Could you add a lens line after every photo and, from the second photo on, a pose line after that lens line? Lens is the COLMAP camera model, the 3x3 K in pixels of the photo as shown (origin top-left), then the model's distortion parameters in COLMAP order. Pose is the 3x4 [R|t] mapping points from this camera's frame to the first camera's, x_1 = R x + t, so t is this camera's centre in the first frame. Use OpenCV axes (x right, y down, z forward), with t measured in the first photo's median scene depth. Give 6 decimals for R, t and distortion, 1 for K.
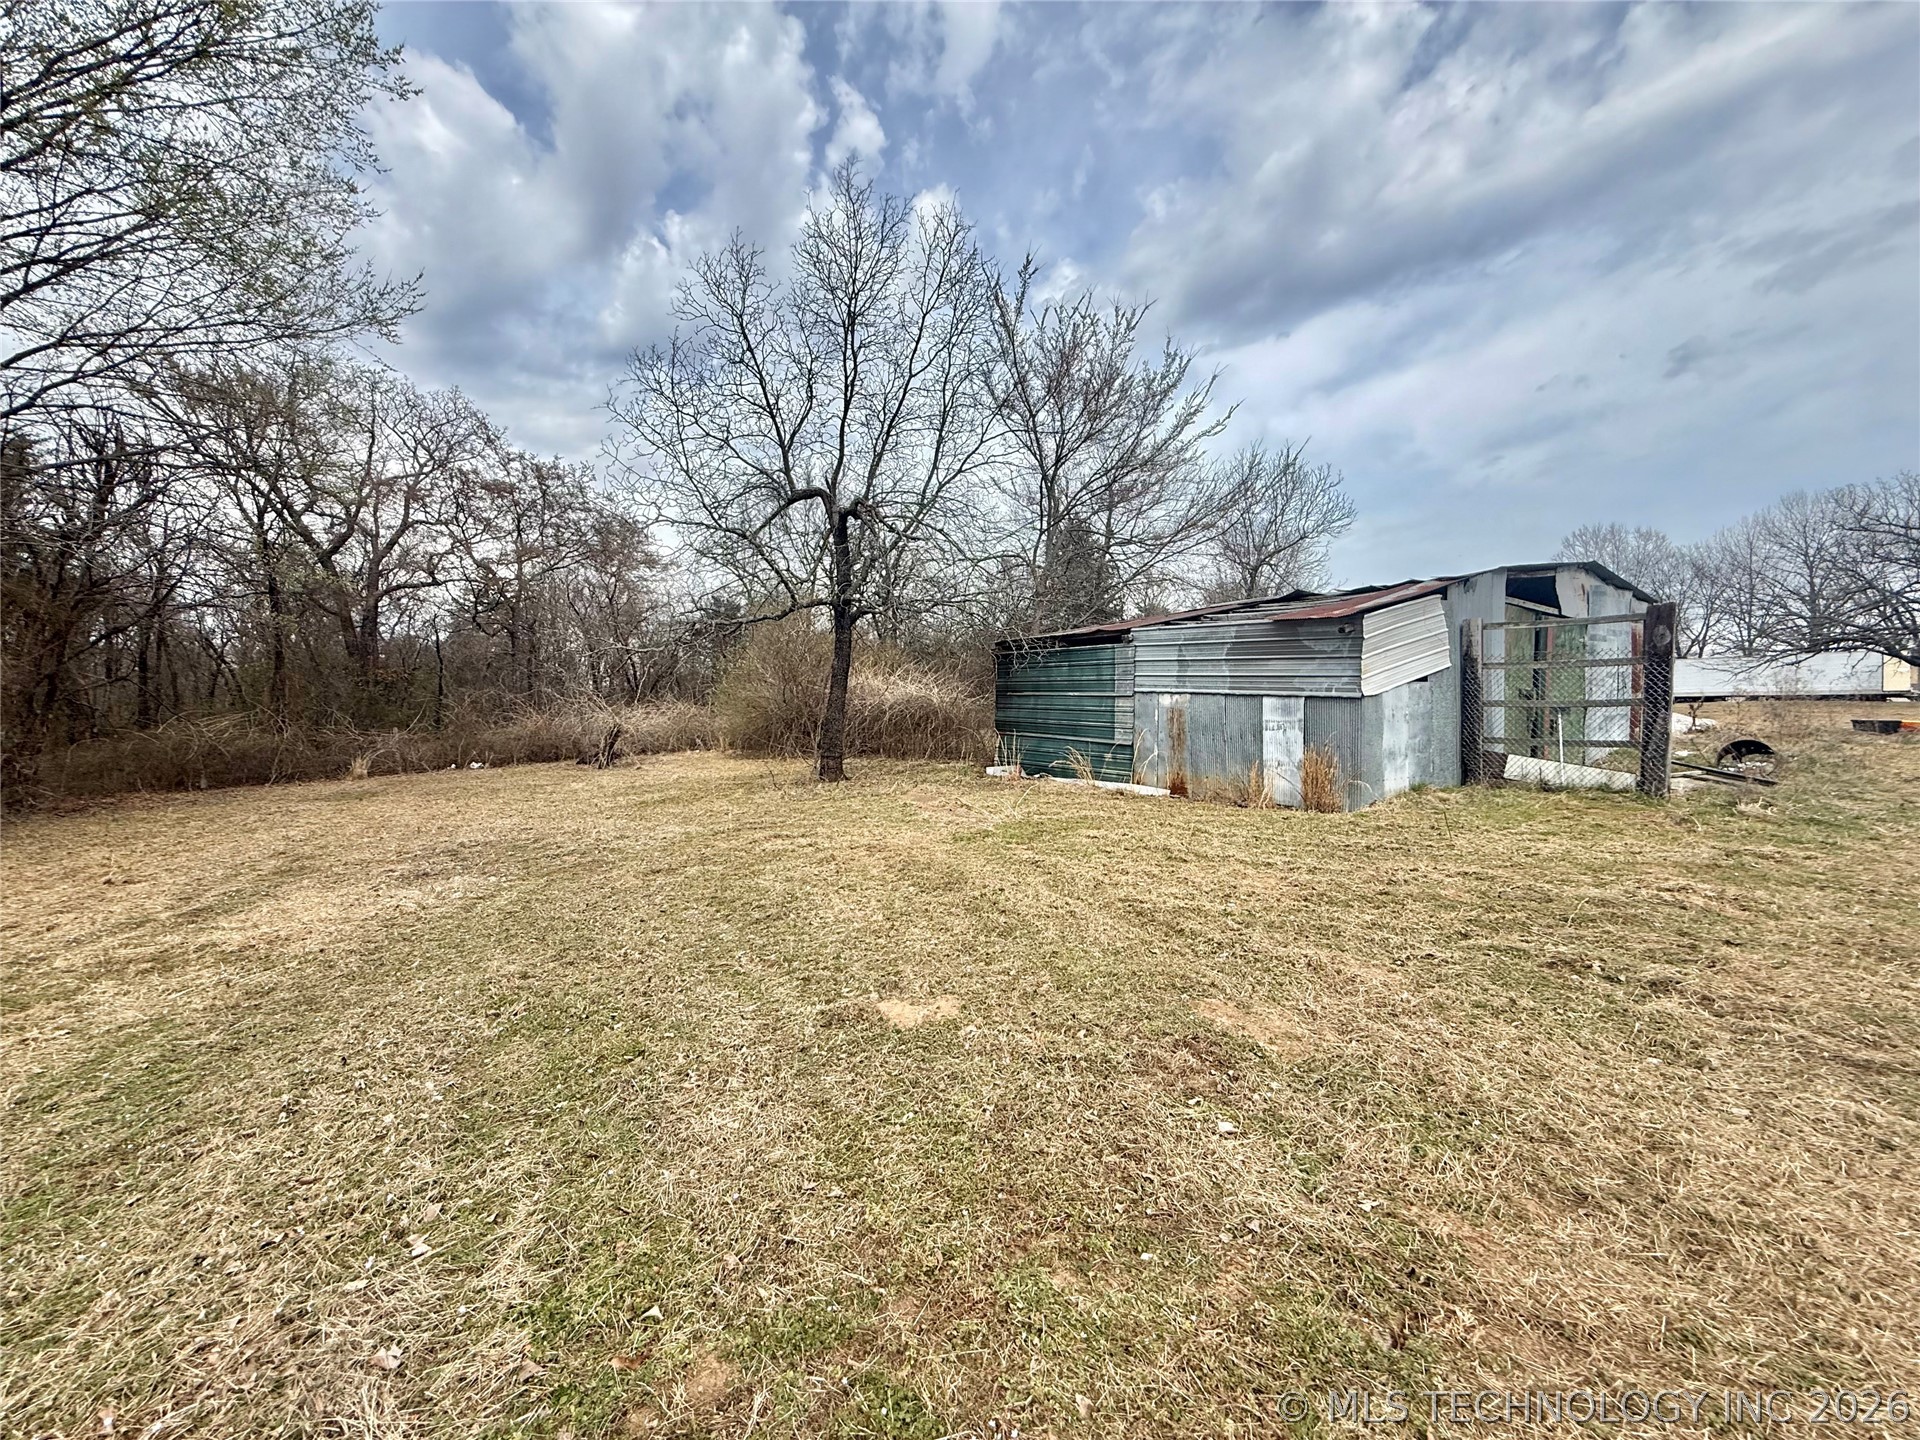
lens RADIAL K [[770.0, 0, 956.5], [0, 770.0, 716.8], [0, 0, 1]] dist [0.000744, -0.000240]
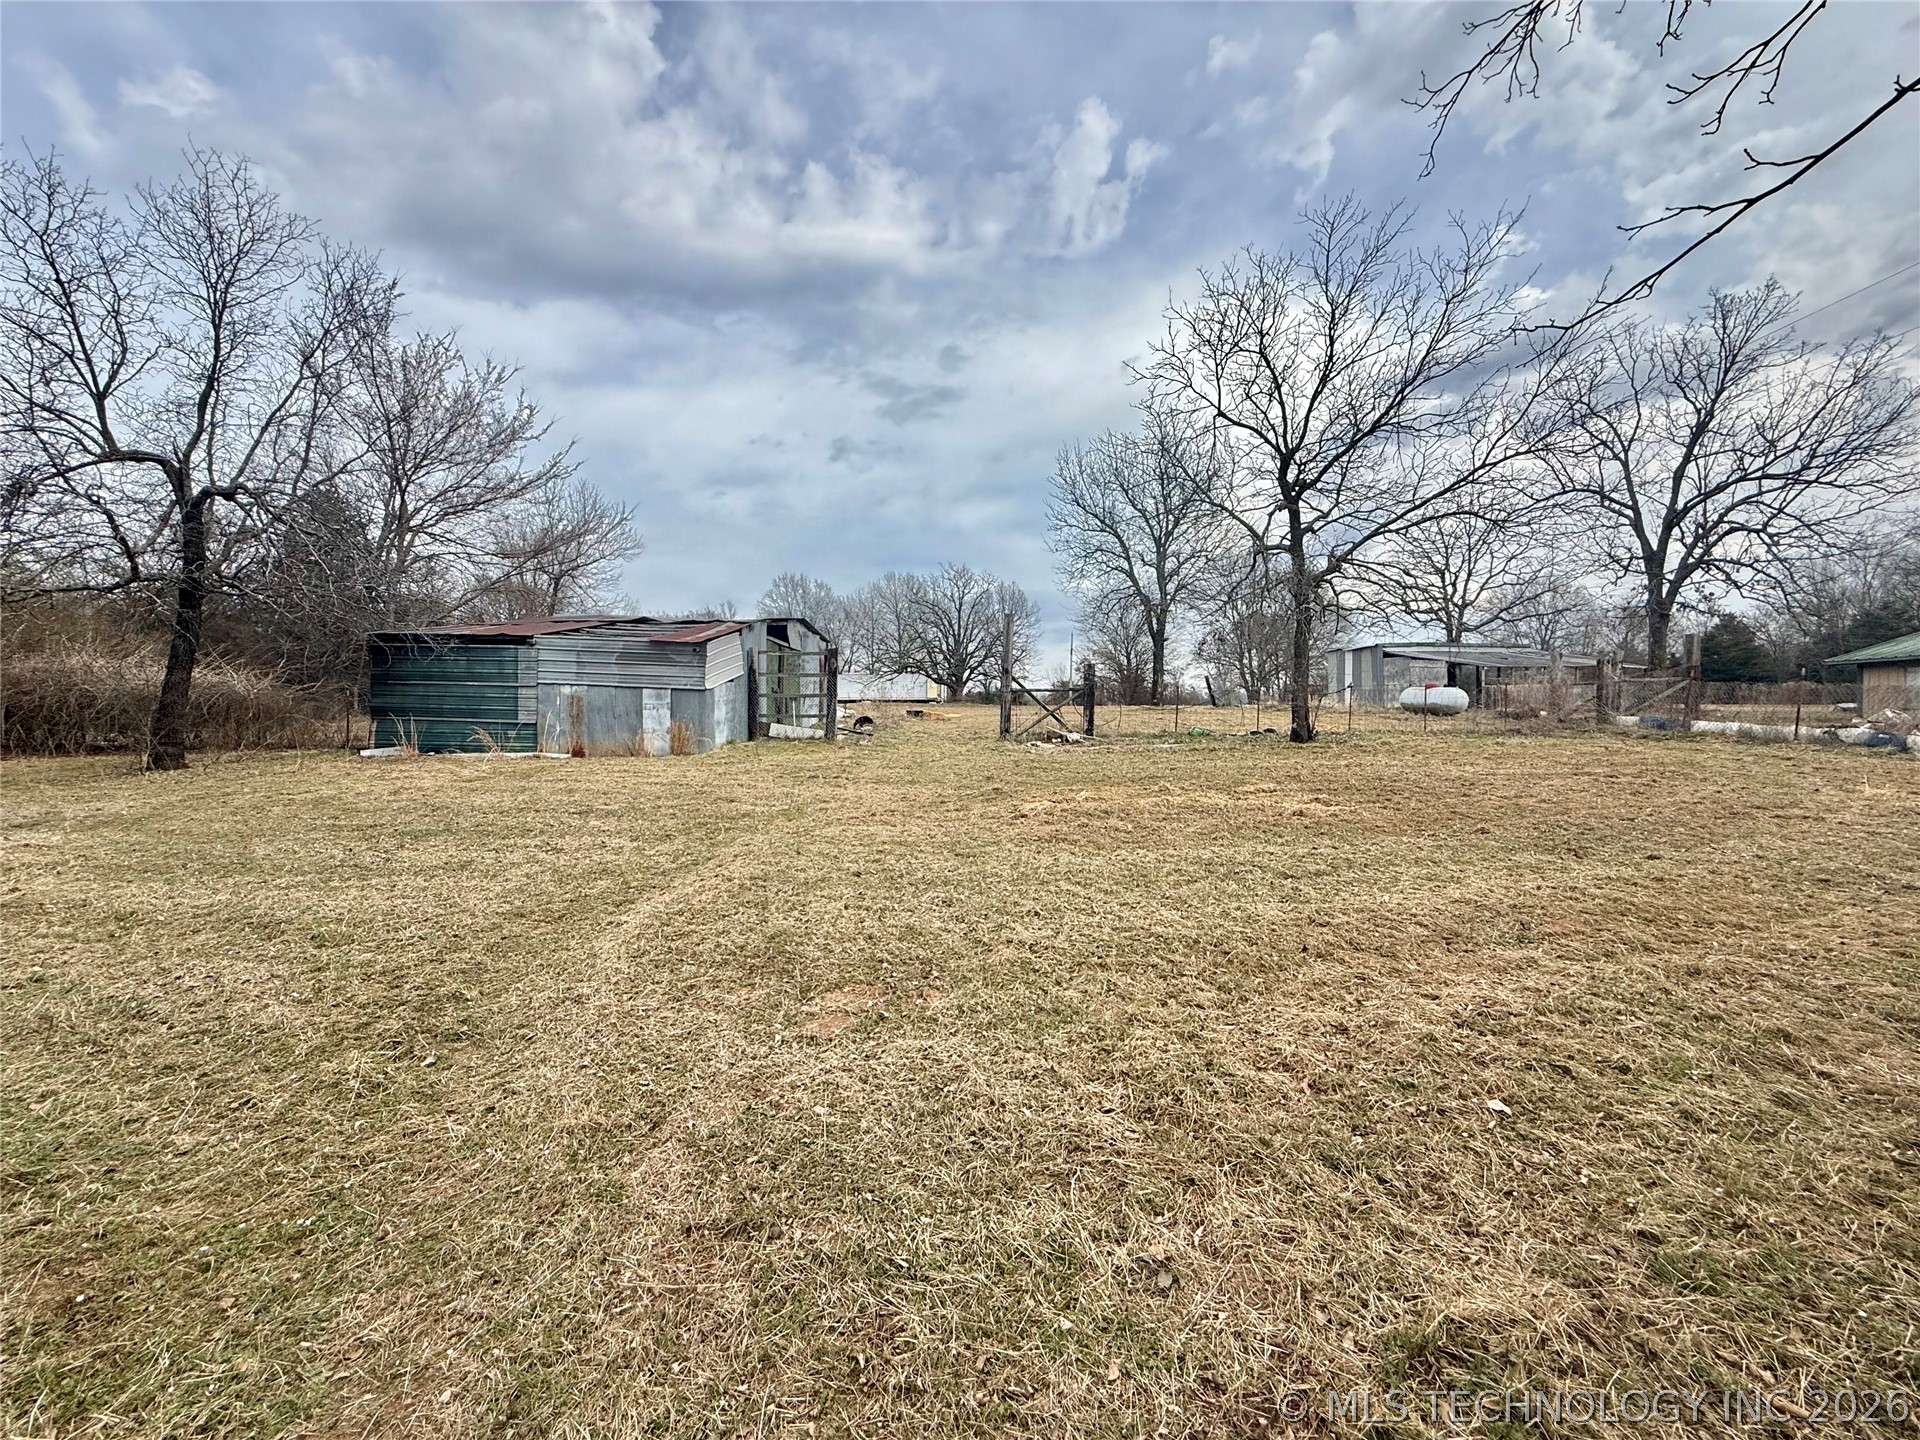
lens RADIAL K [[770.0, 0, 956.5], [0, 770.0, 716.8], [0, 0, 1]] dist [0.000744, -0.000240]
pose [[0.616929, -0.003331, 0.787012, -0.369458], [0.004671, 0.999989, 0.000571, 0.028311], [-0.787005, 0.003324, 0.616937, -0.389627]]
